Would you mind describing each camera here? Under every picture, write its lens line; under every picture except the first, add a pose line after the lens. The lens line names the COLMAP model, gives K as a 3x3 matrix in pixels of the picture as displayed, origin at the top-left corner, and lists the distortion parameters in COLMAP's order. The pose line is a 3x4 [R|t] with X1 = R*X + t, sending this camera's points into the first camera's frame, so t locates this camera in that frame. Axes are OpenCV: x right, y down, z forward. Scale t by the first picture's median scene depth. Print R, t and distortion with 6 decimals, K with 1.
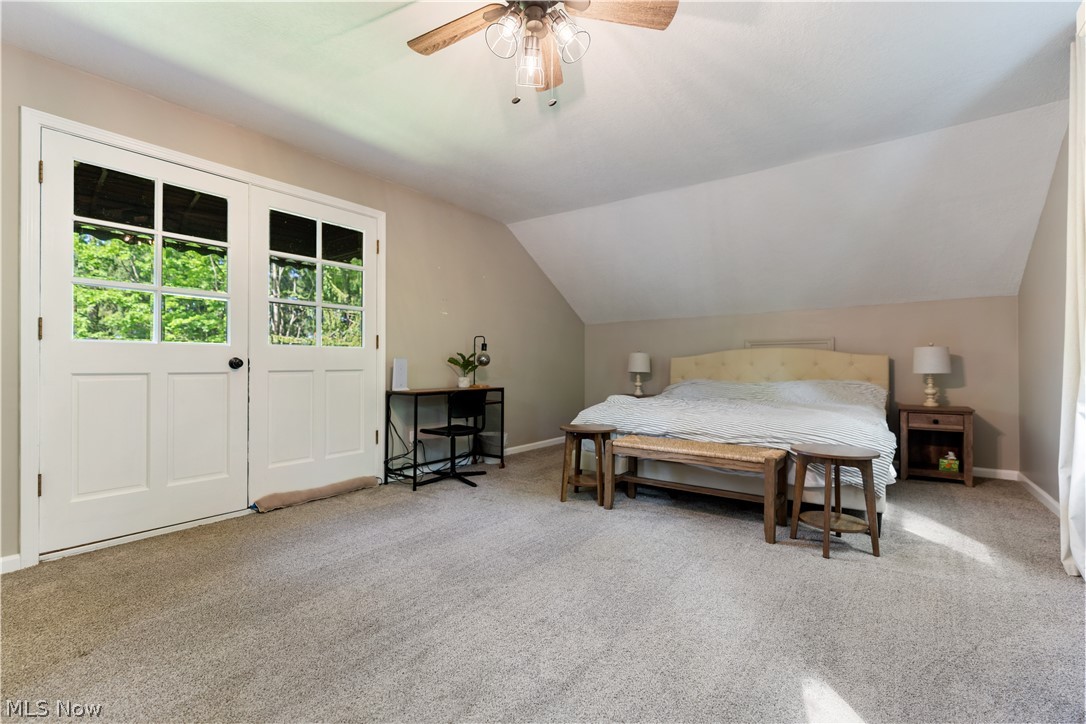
lens RADIAL K [[492.3, 0, 540.1], [0, 492.3, 367.7], [0, 0, 1]] dist [-0.001512, 0.000012]
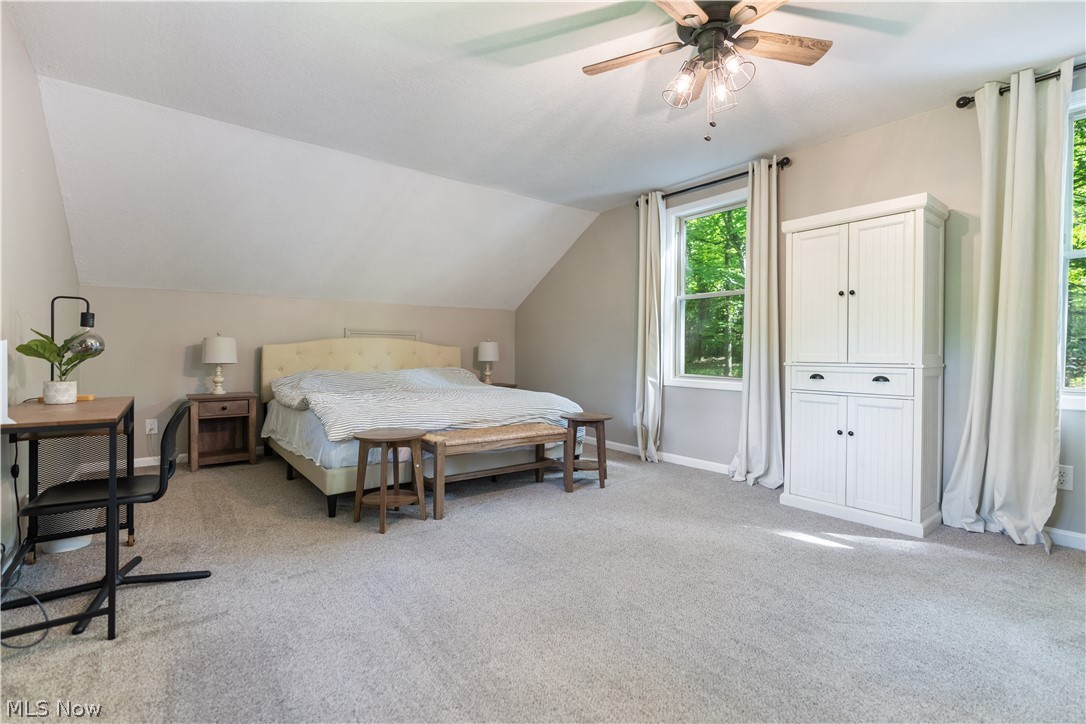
lens RADIAL K [[501.2, 0, 543.0], [0, 501.2, 362.0], [0, 0, 1]] dist [-0.001412, -0.000015]
pose [[0.261258, -0.015540, 0.965144, -0.643754], [-0.003428, 0.999849, 0.017027, -0.011951], [-0.965263, -0.007757, 0.261166, 0.551067]]
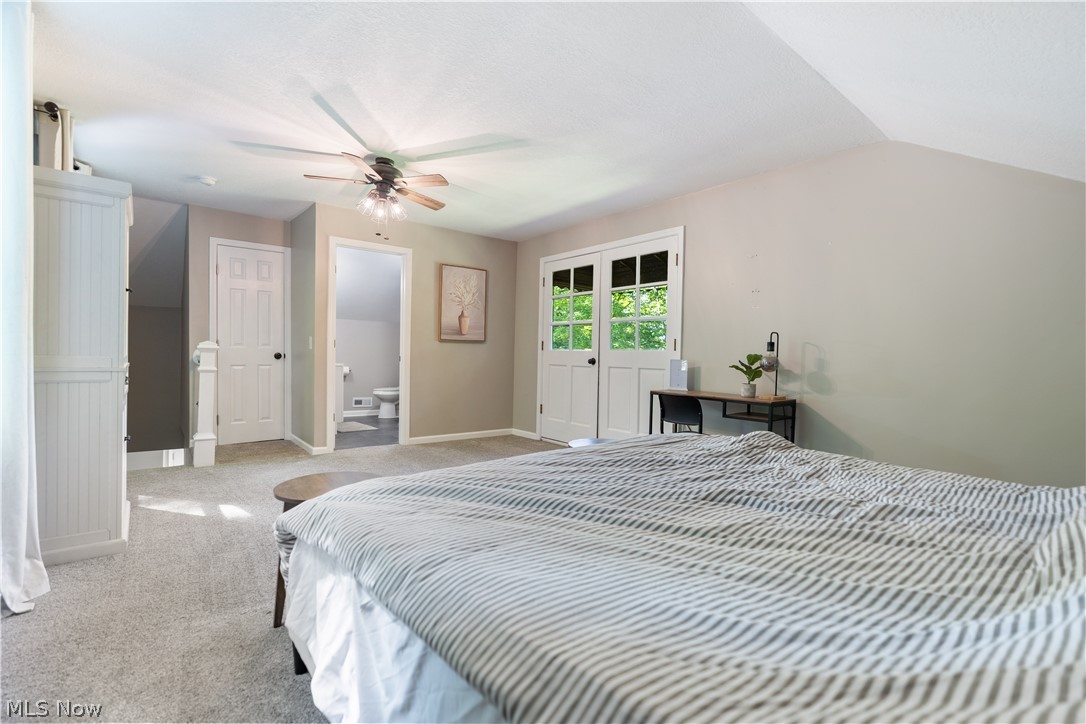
lens RADIAL K [[492.3, 0, 540.1], [0, 492.3, 367.7], [0, 0, 1]] dist [-0.001512, 0.000012]
pose [[-0.289608, 0.000083, -0.957145, 0.915309], [-0.056038, 0.998283, 0.017042, -0.005294], [0.955504, 0.058572, -0.289106, 1.168484]]
